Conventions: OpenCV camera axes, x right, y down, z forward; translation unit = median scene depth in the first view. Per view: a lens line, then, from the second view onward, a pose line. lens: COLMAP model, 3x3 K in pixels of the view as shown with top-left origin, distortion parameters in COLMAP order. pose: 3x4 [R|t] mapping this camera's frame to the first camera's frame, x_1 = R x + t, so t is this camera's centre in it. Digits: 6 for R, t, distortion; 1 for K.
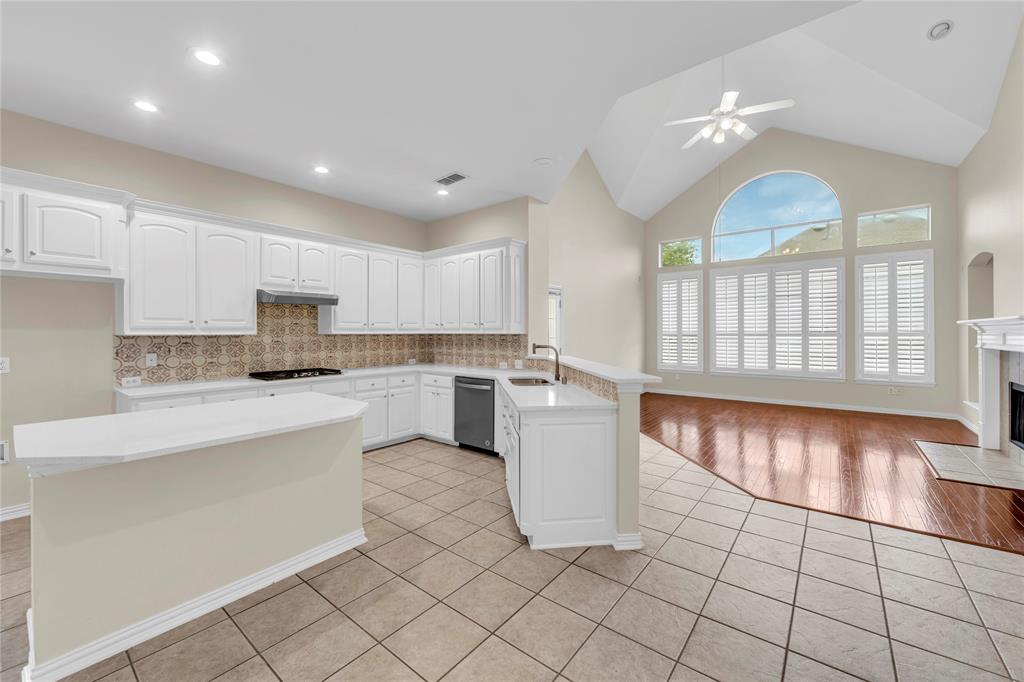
lens RADIAL K [[407.5, 0, 530.8], [0, 407.5, 333.6], [0, 0, 1]] dist [-0.000488, -0.000179]
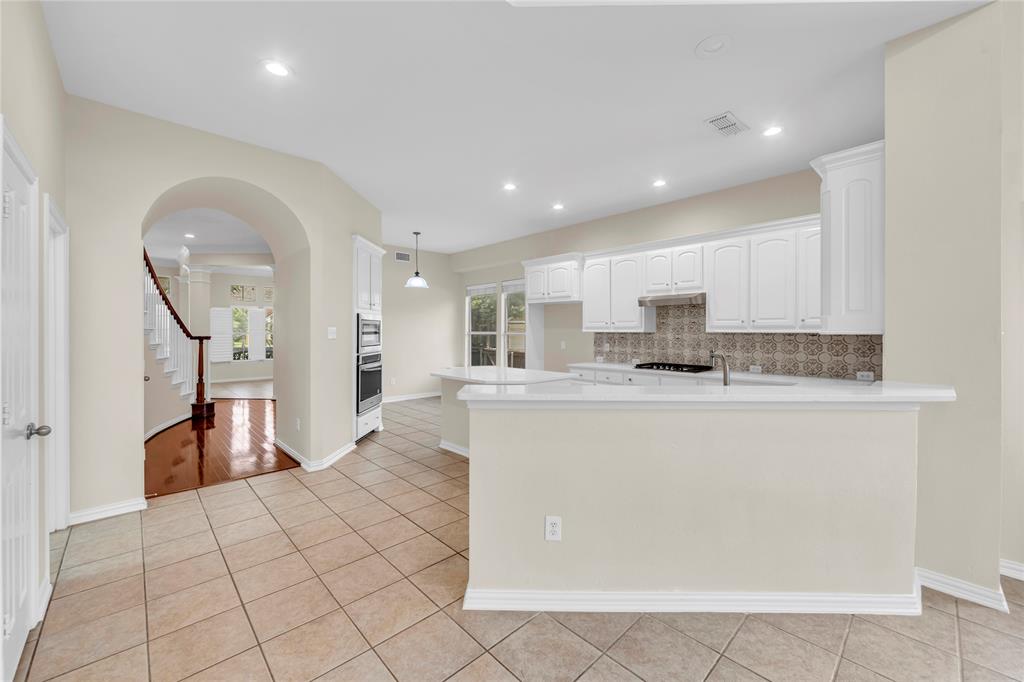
lens RADIAL K [[407.5, 0, 497.3], [0, 407.5, 336.7], [0, 0, 1]] dist [-0.000488, -0.000179]
pose [[-0.192541, 0.016821, -0.981145, 0.543157], [-0.004435, 0.999828, 0.018012, -0.003695], [0.981279, 0.007819, -0.192433, 0.642729]]
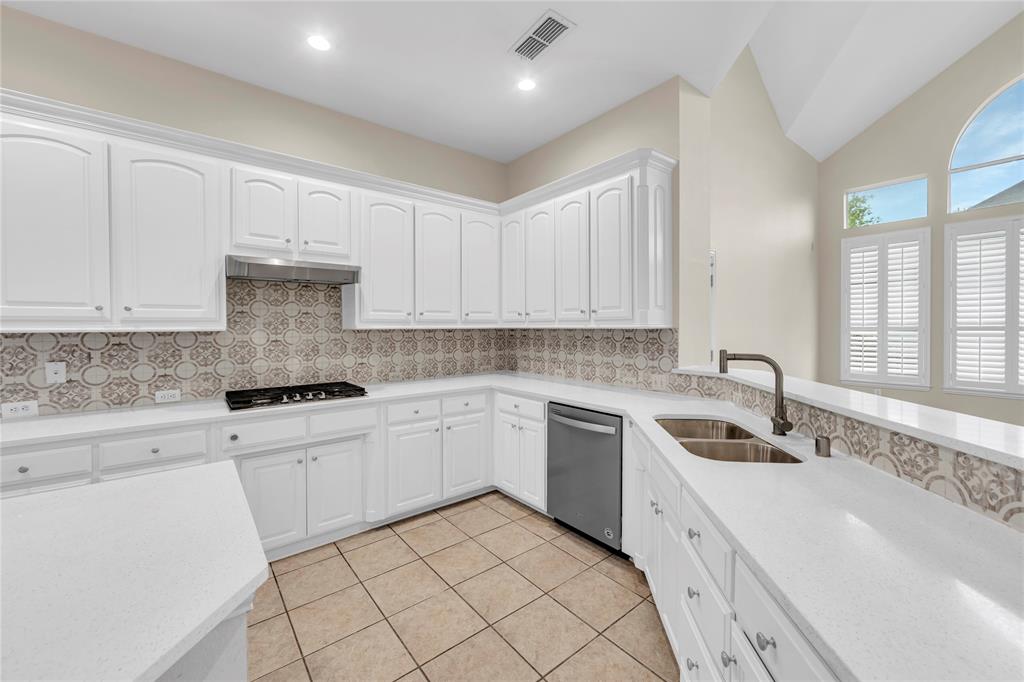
lens RADIAL K [[407.5, 0, 527.9], [0, 407.5, 331.5], [0, 0, 1]] dist [-0.000488, -0.000179]
pose [[0.974319, -0.000277, -0.225173, -0.080686], [0.002336, 0.999958, 0.008878, -0.000373], [0.225161, -0.009176, 0.974278, 0.413710]]
